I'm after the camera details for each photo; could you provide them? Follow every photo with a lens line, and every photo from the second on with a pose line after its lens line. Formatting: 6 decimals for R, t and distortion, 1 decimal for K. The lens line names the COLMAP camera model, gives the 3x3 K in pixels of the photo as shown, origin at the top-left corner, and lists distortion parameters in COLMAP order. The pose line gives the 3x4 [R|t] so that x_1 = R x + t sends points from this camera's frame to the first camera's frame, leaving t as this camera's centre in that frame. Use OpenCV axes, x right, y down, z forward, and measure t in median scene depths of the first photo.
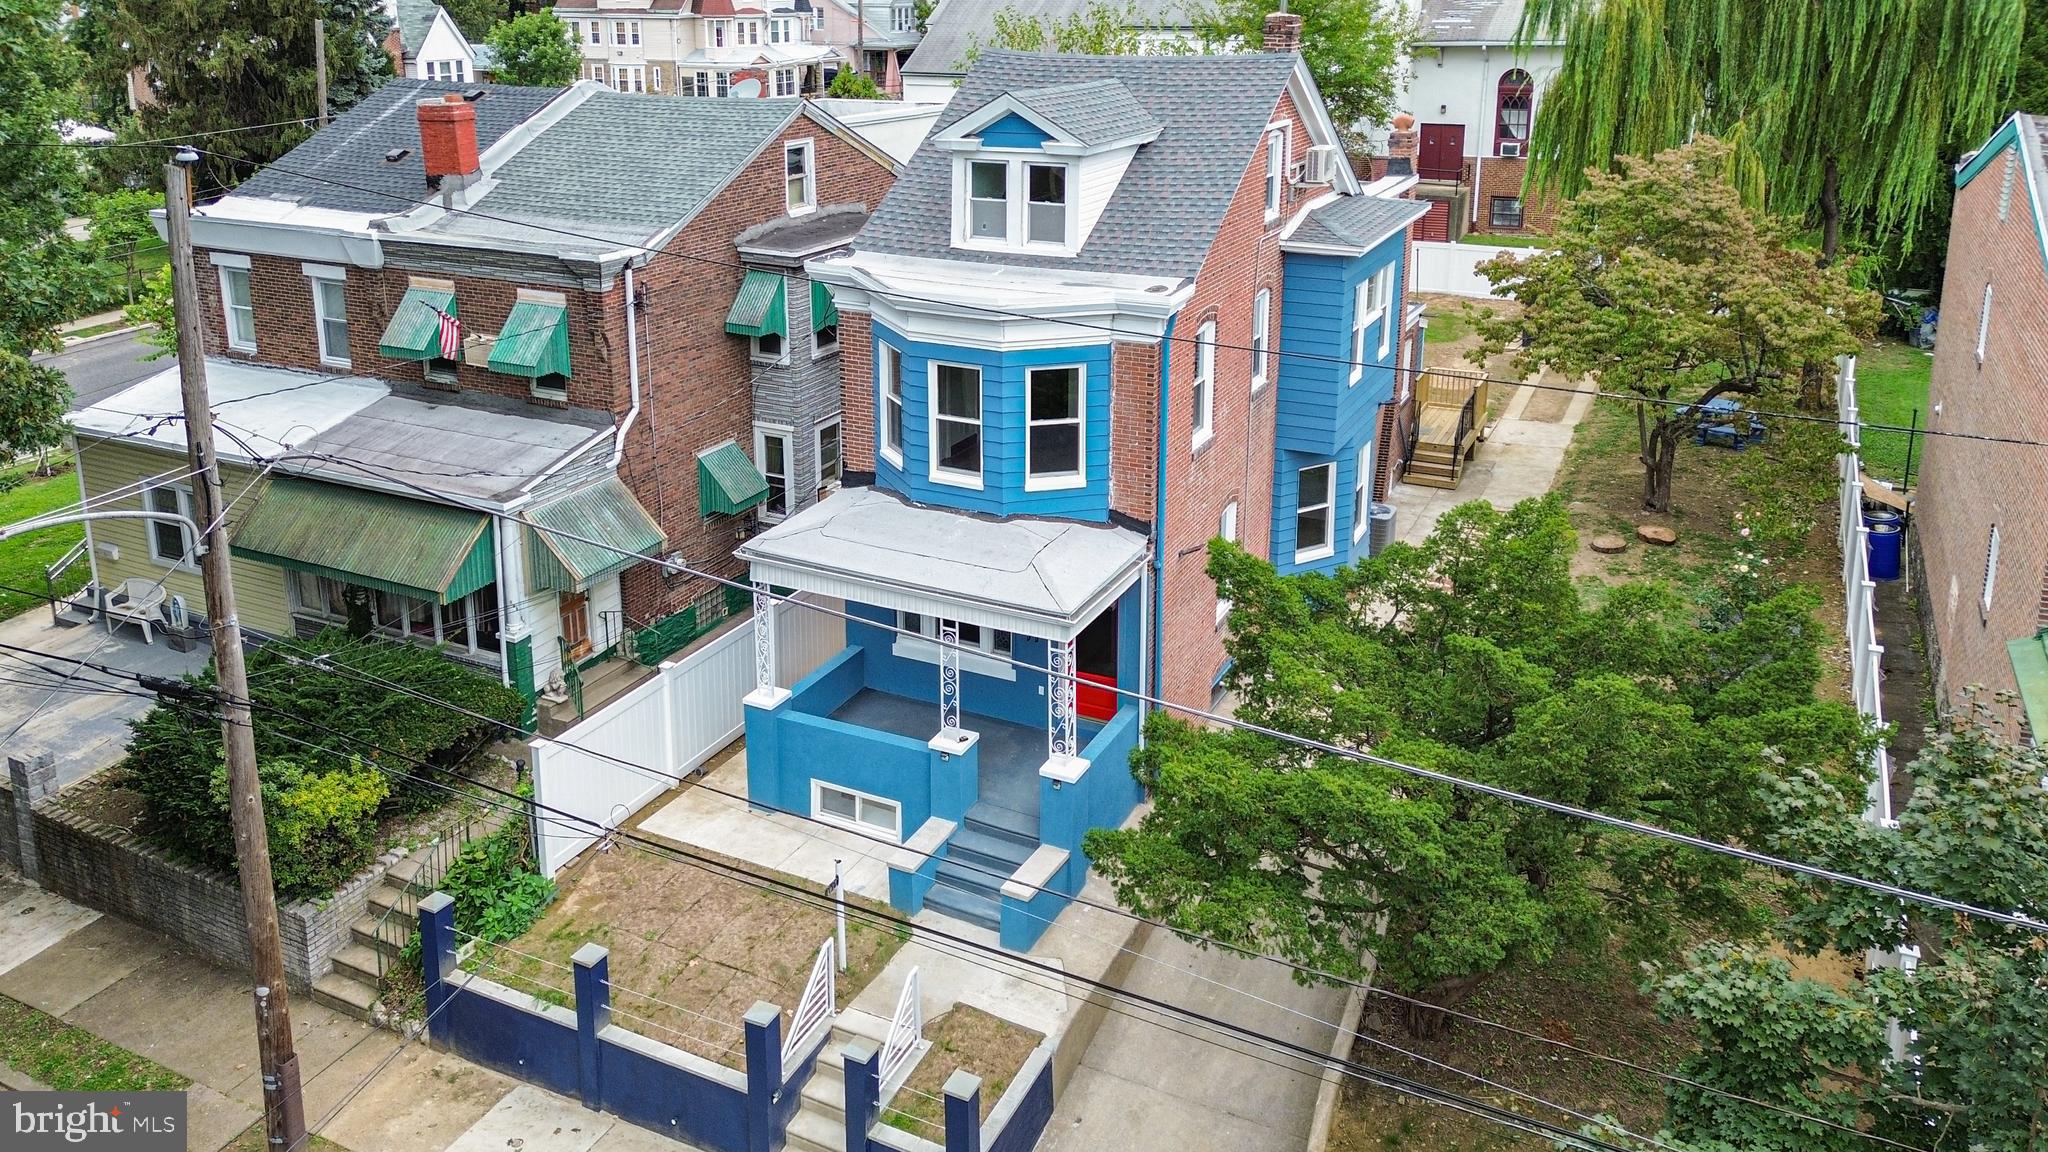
lens RADIAL K [[1548.9, 0, 997.5], [0, 1548.9, 380.0], [0, 0, 1]] dist [0.073123, -0.039141]
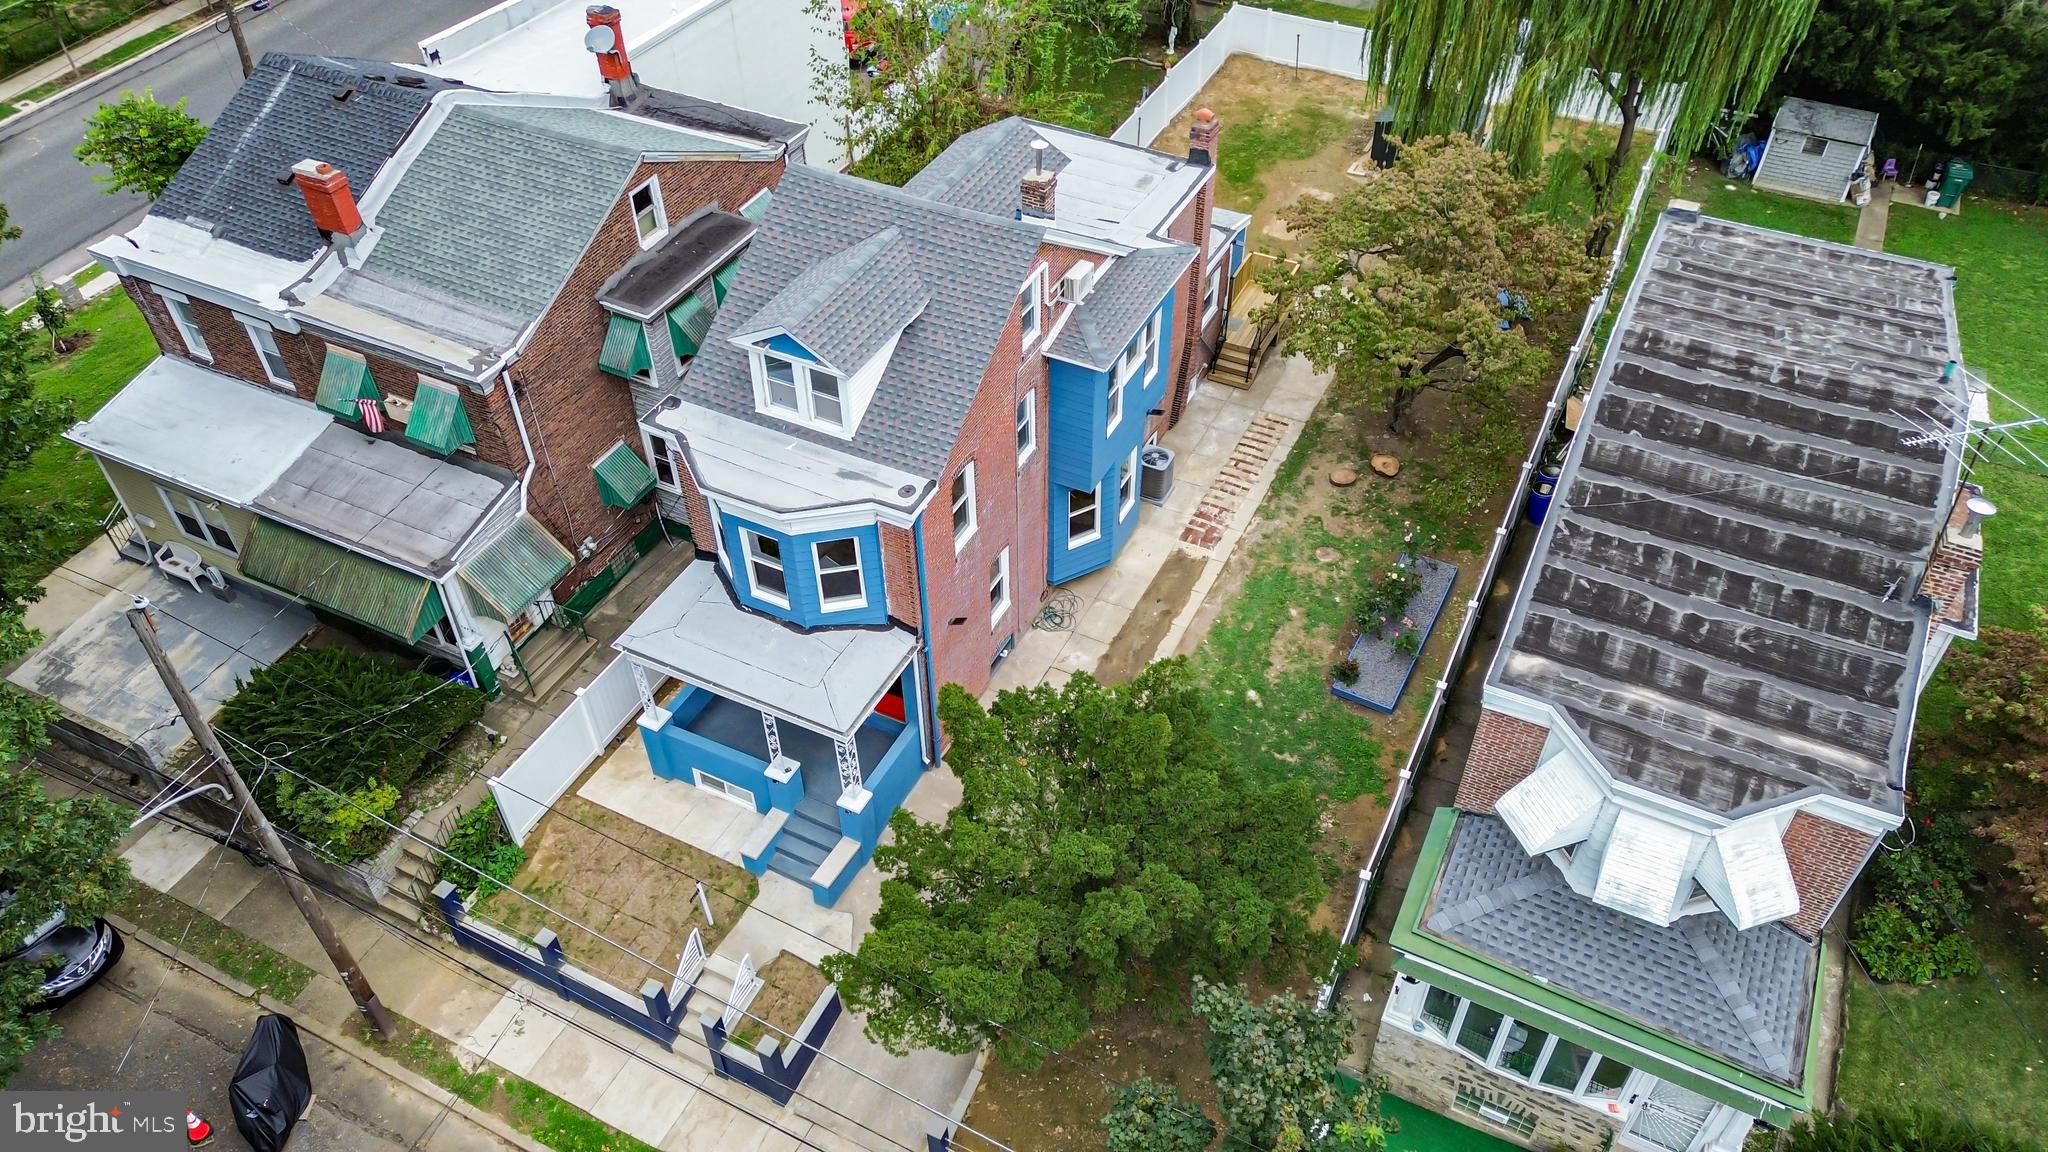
lens RADIAL K [[1548.9, 0, 1023.2], [0, 1548.9, 570.7], [0, 0, 1]] dist [0.073123, -0.039141]
pose [[0.999836, -0.004582, -0.017546, 0.202906], [0.013034, 0.854322, 0.519580, -0.614510], [0.012610, -0.519723, 0.854242, -0.122629]]
